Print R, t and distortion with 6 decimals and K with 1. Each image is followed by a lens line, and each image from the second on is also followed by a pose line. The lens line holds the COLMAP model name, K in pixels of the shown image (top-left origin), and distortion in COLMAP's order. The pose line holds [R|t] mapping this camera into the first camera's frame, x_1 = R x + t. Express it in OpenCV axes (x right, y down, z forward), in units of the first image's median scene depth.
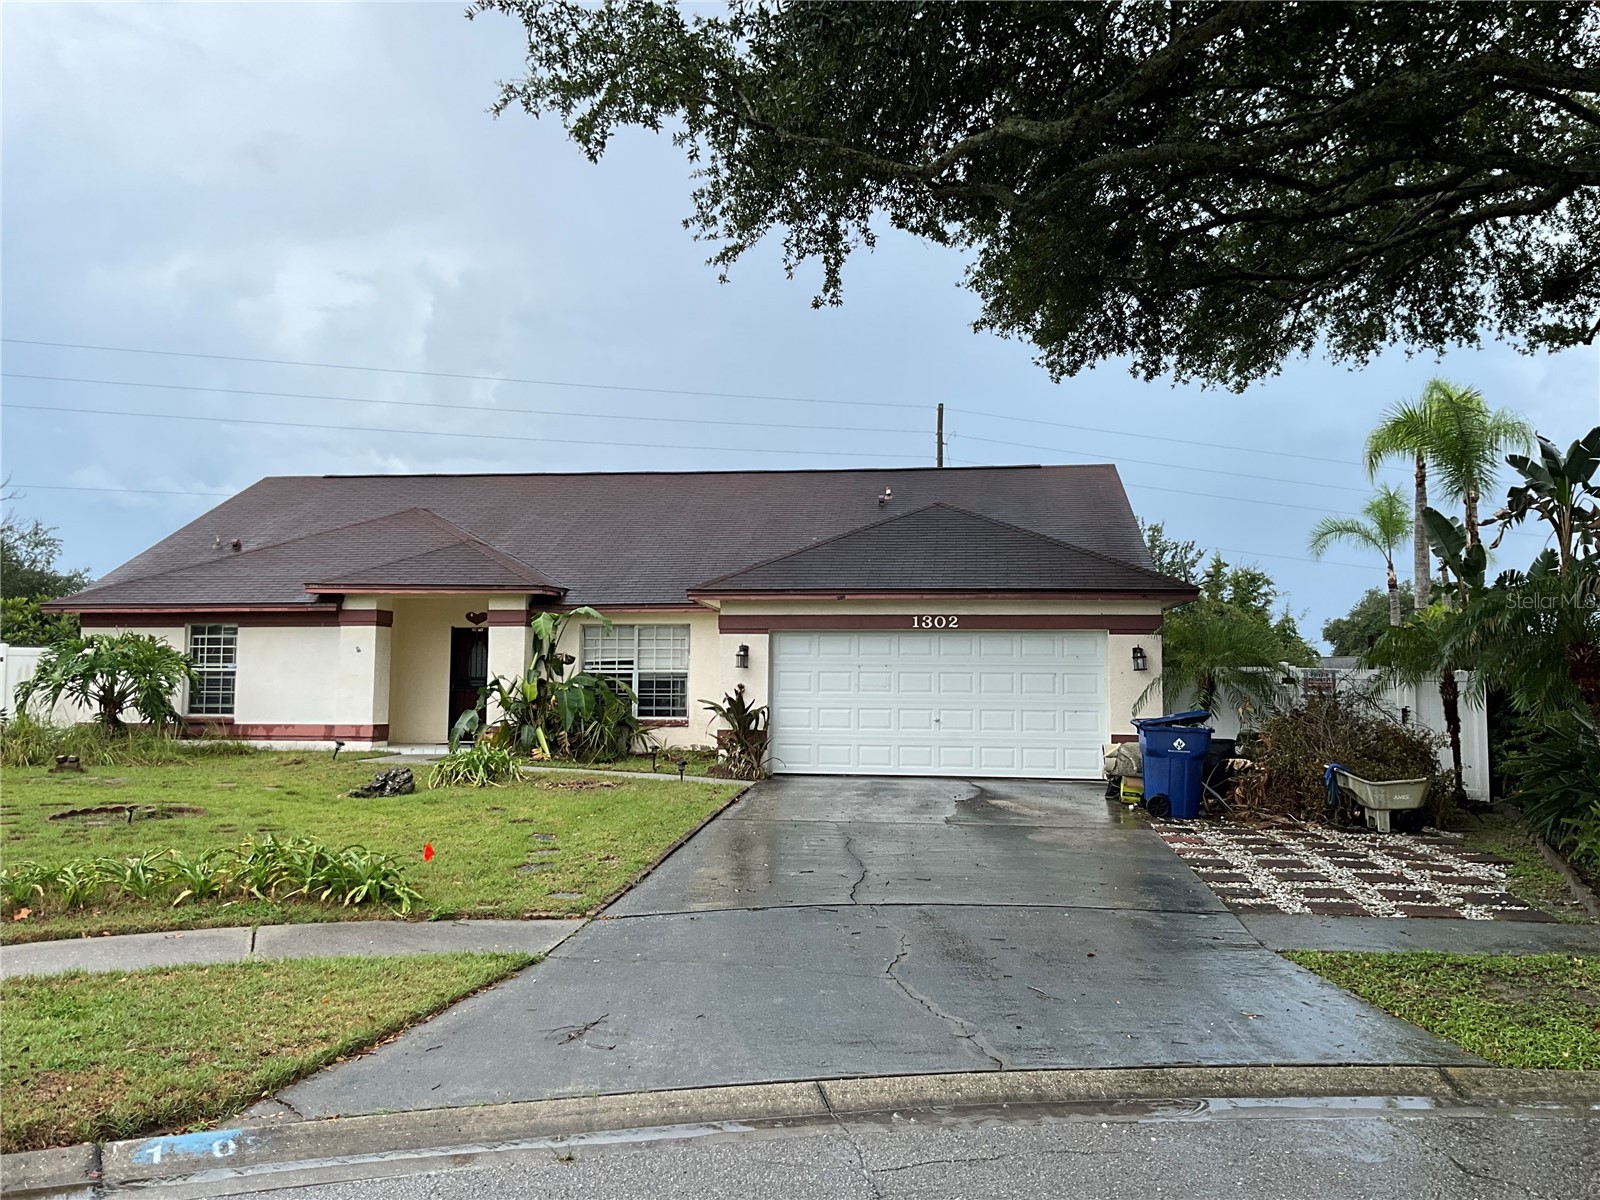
lens RADIAL K [[1343.0, 0, 820.0], [0, 1343.0, 604.1], [0, 0, 1]] dist [0.095235, -0.197611]
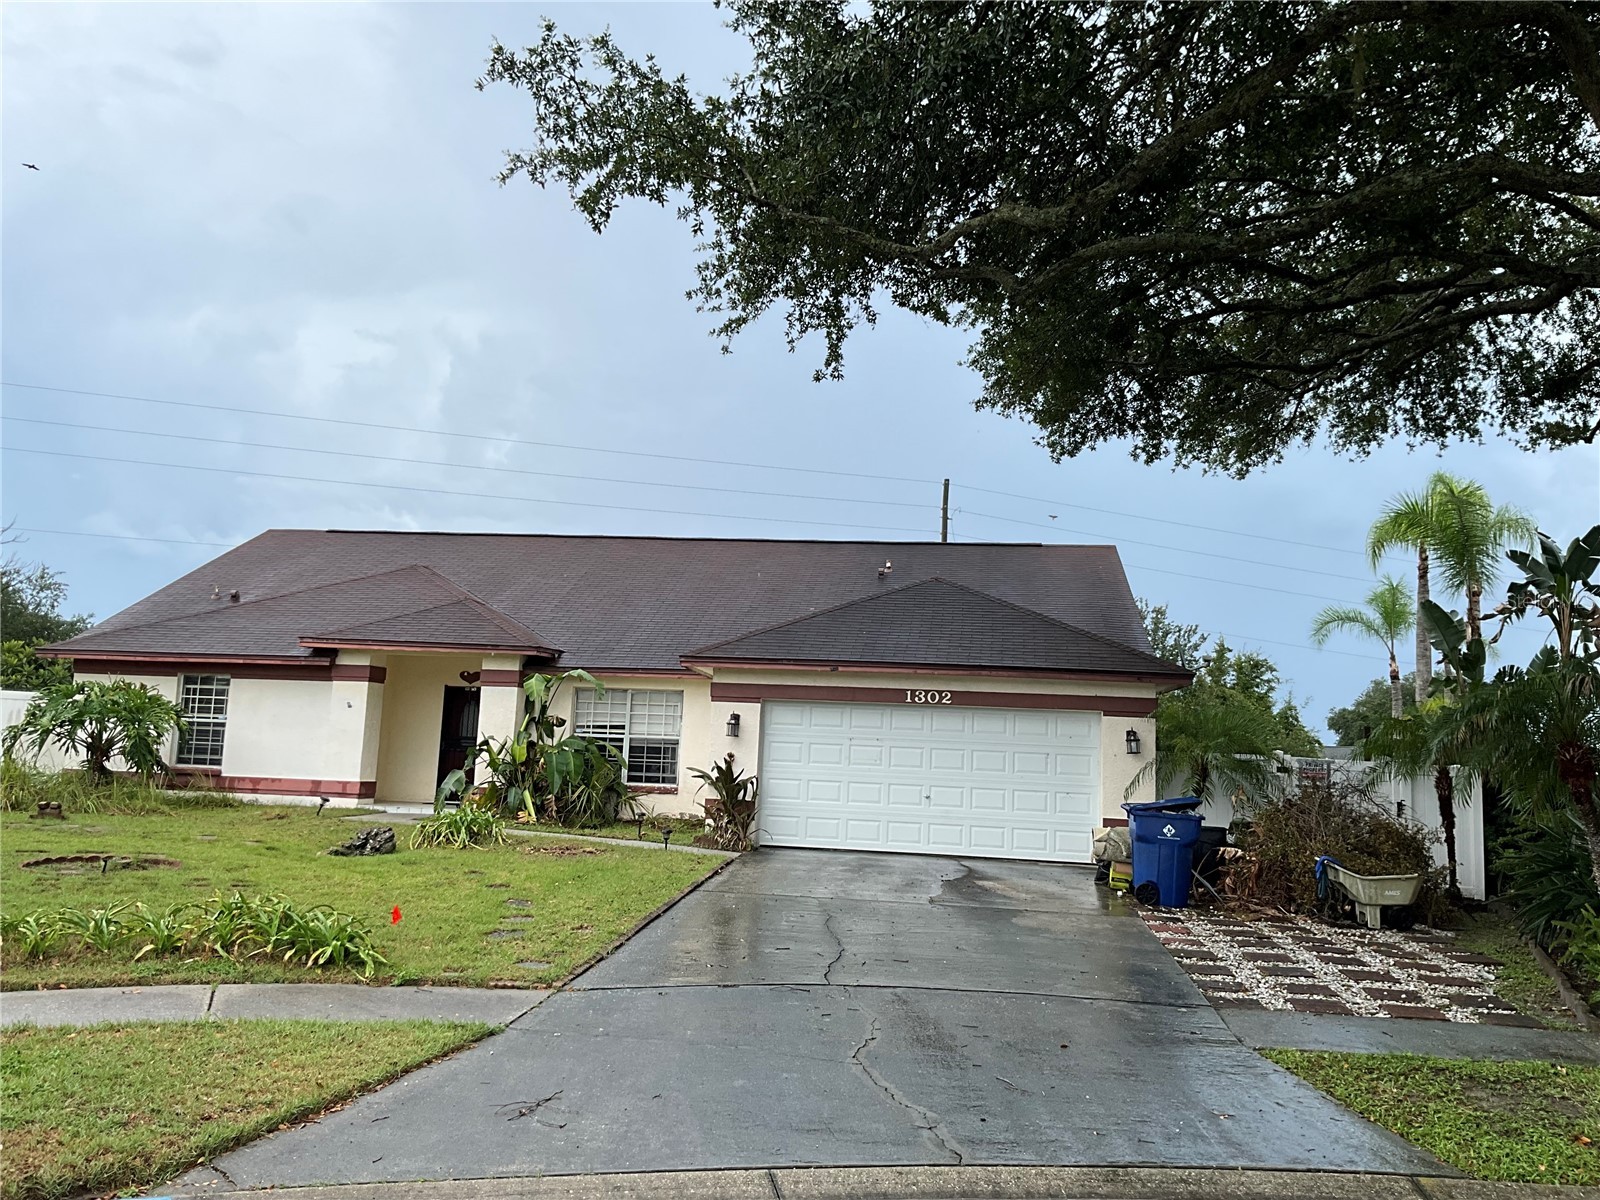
lens RADIAL K [[1344.3, 0, 819.3], [0, 1344.3, 601.1], [0, 0, 1]] dist [0.111736, -0.256721]
pose [[0.999385, 0.034651, -0.005366, 0.007979], [-0.034890, 0.997933, -0.053957, -0.000990], [0.003485, 0.054112, 0.998529, 0.001352]]
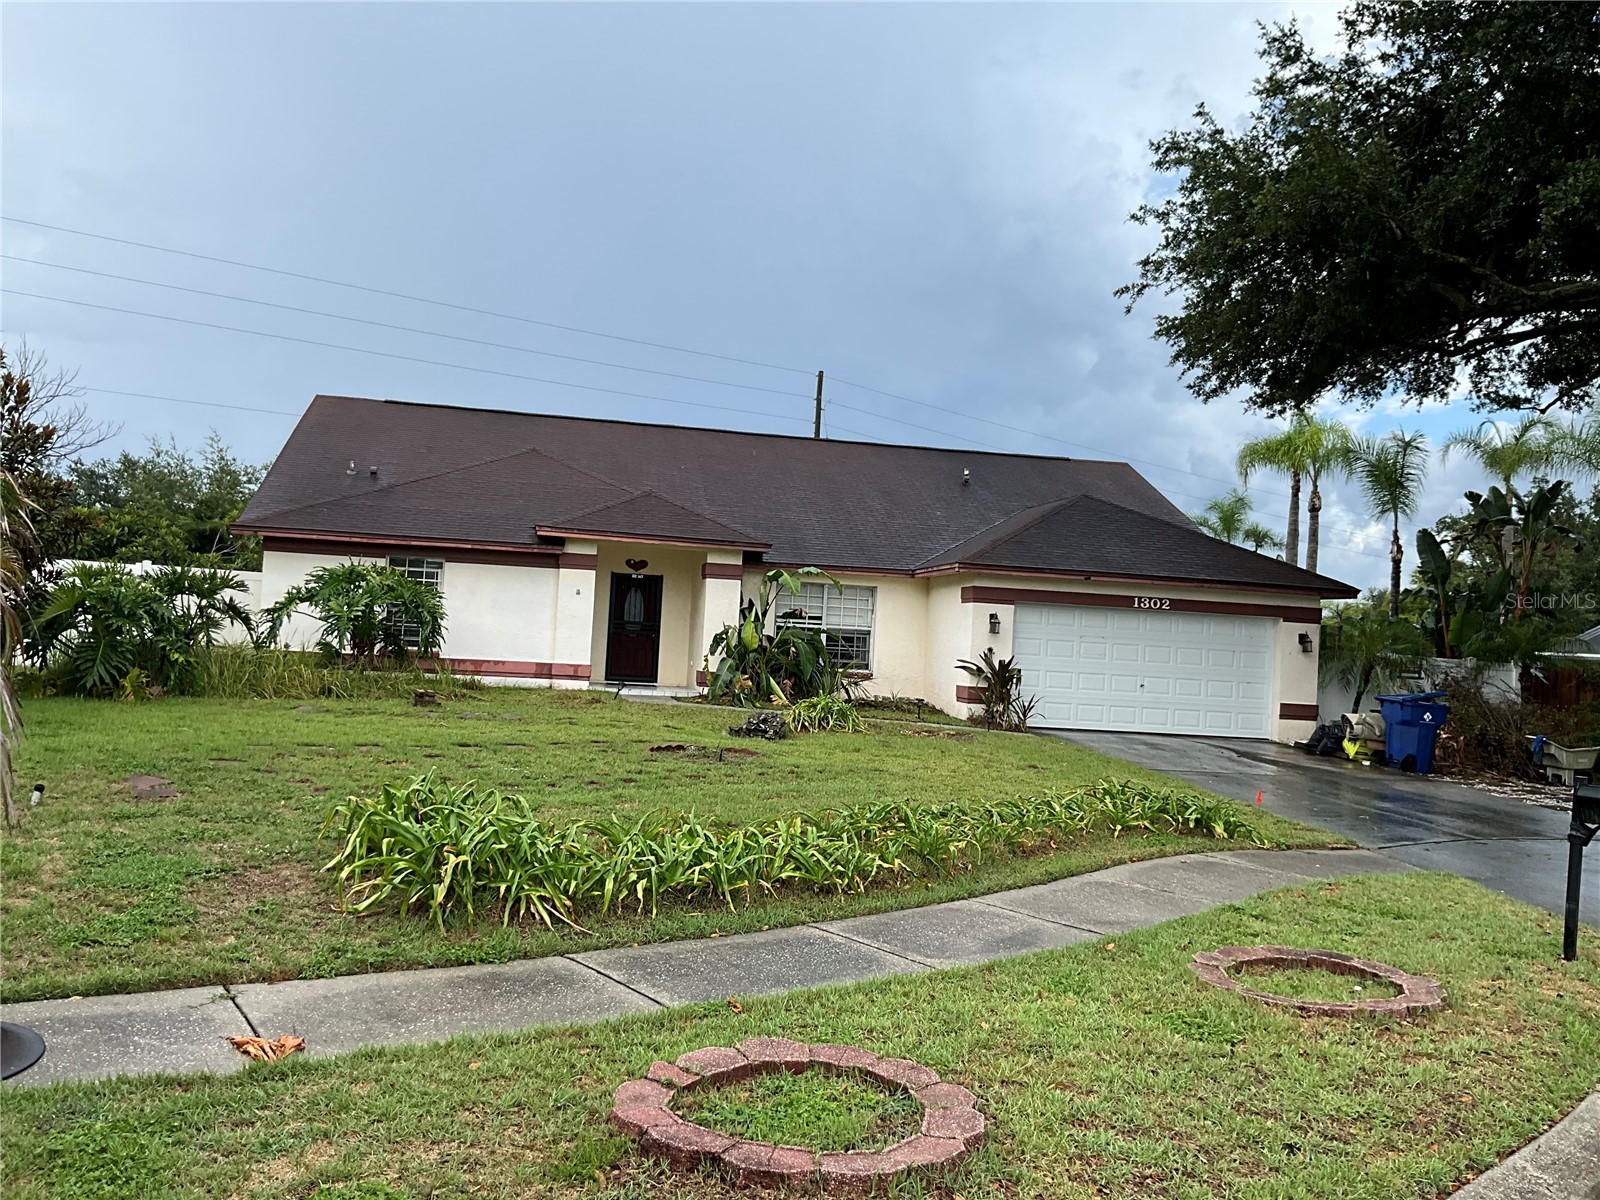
lens RADIAL K [[1348.1, 0, 819.4], [0, 1348.1, 600.2], [0, 0, 1]] dist [0.091866, -0.194311]
pose [[0.950695, 0.056207, 0.304992, -0.556695], [-0.069318, 0.997071, 0.032323, -0.007772], [-0.302282, -0.051871, 0.951806, -0.051285]]
